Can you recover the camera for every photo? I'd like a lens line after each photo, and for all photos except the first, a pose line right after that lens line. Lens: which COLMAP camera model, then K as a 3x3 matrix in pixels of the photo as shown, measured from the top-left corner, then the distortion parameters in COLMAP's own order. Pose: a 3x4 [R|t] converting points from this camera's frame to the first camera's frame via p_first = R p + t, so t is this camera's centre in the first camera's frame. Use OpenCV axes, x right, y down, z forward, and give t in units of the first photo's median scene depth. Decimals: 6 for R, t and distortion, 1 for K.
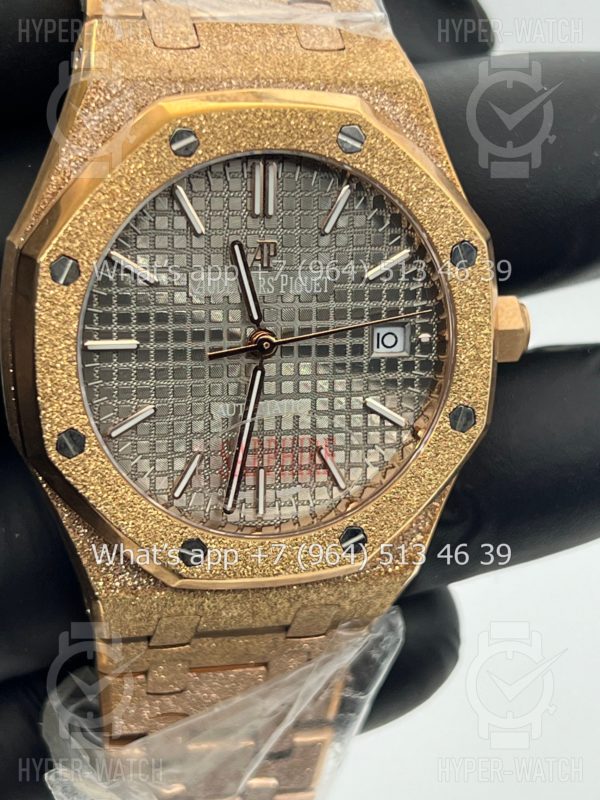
lens RADIAL K [[1910.0, 0, 298.6], [0, 1910.0, 401.0], [0, 0, 1]] dist [0.279874, 0.000000]
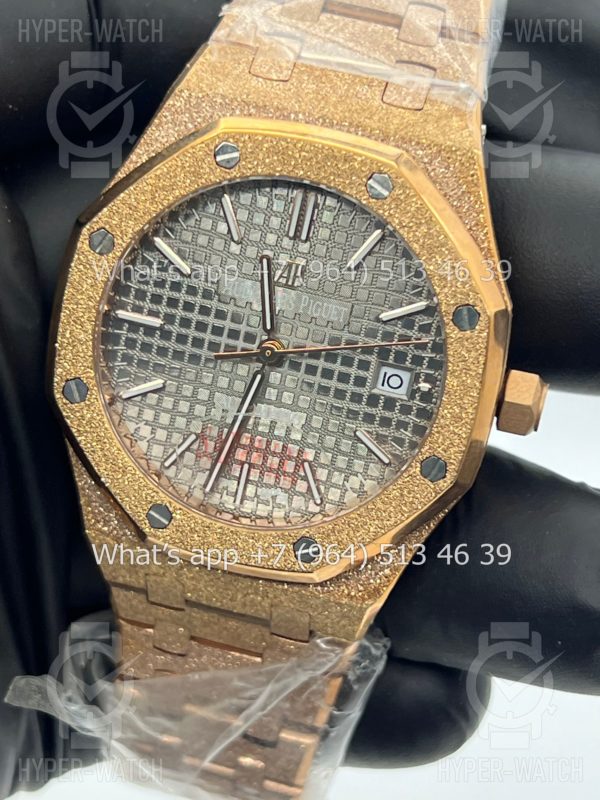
lens RADIAL K [[1910.0, 0, 297.0], [0, 1910.0, 401.9], [0, 0, 1]] dist [0.279874, 0.000000]
pose [[0.889804, 0.245764, -0.384511, 0.421114], [-0.266245, 0.963905, -0.000035, -0.006373], [0.370624, 0.102405, 0.923120, -0.004969]]
